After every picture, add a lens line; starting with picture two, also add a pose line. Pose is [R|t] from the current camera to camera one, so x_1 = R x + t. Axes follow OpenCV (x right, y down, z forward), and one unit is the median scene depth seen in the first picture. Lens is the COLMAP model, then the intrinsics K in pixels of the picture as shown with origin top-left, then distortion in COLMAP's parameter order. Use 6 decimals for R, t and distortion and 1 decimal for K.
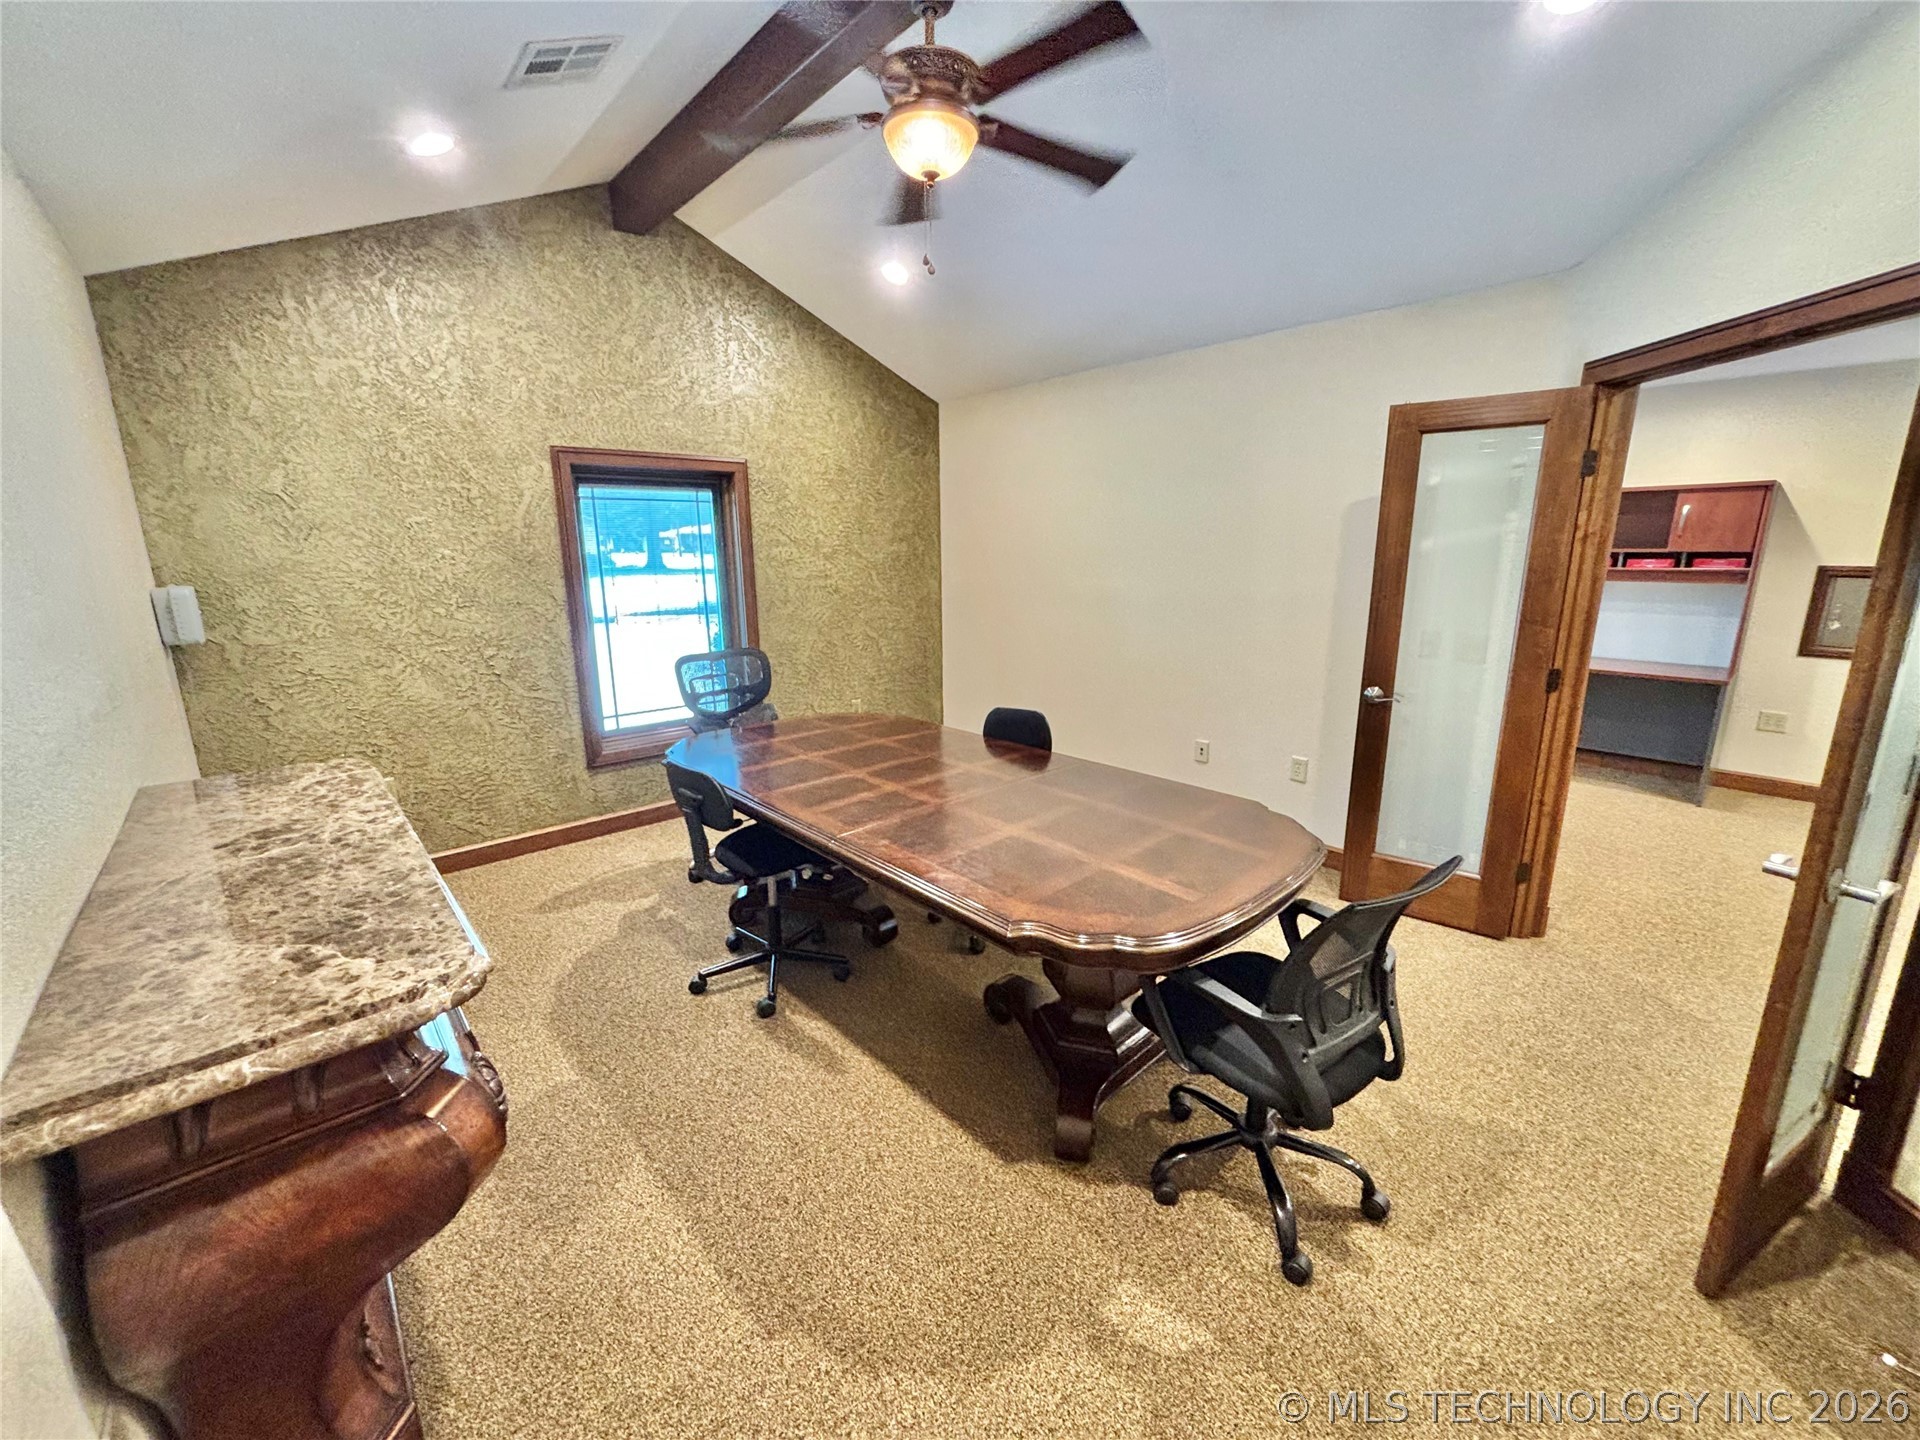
lens RADIAL K [[773.1, 0, 963.1], [0, 773.1, 715.5], [0, 0, 1]] dist [0.001874, -0.000821]
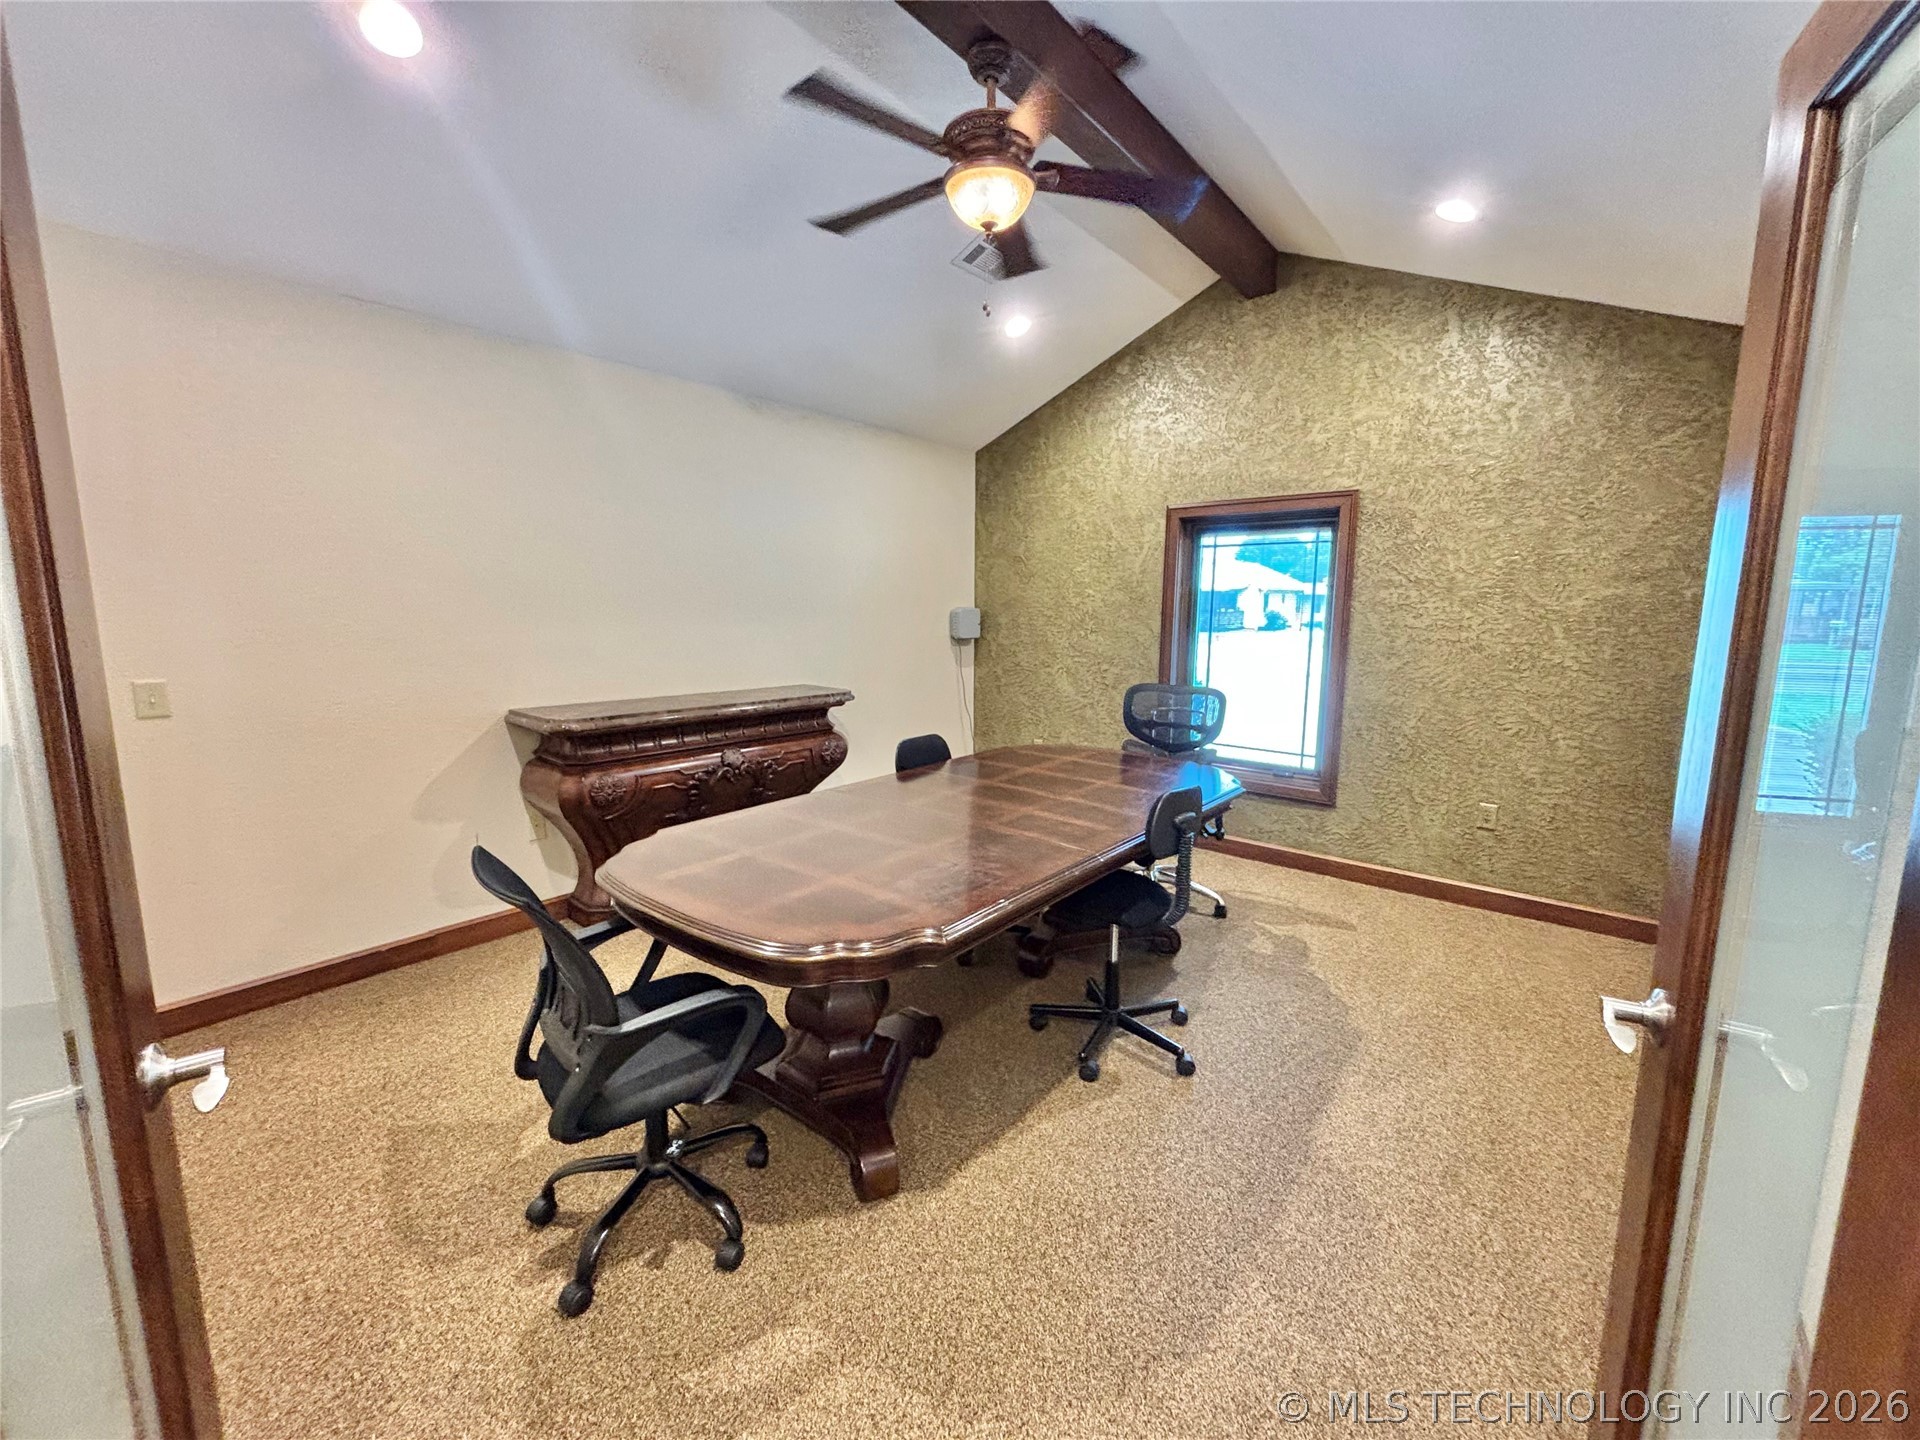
lens RADIAL K [[773.1, 0, 964.9], [0, 773.1, 720.1], [0, 0, 1]] dist [0.001874, -0.000821]
pose [[0.153144, 0.156159, -0.975787, 0.649259], [-0.225445, 0.966917, 0.119357, -0.097162], [0.962144, 0.201708, 0.183283, 0.542379]]
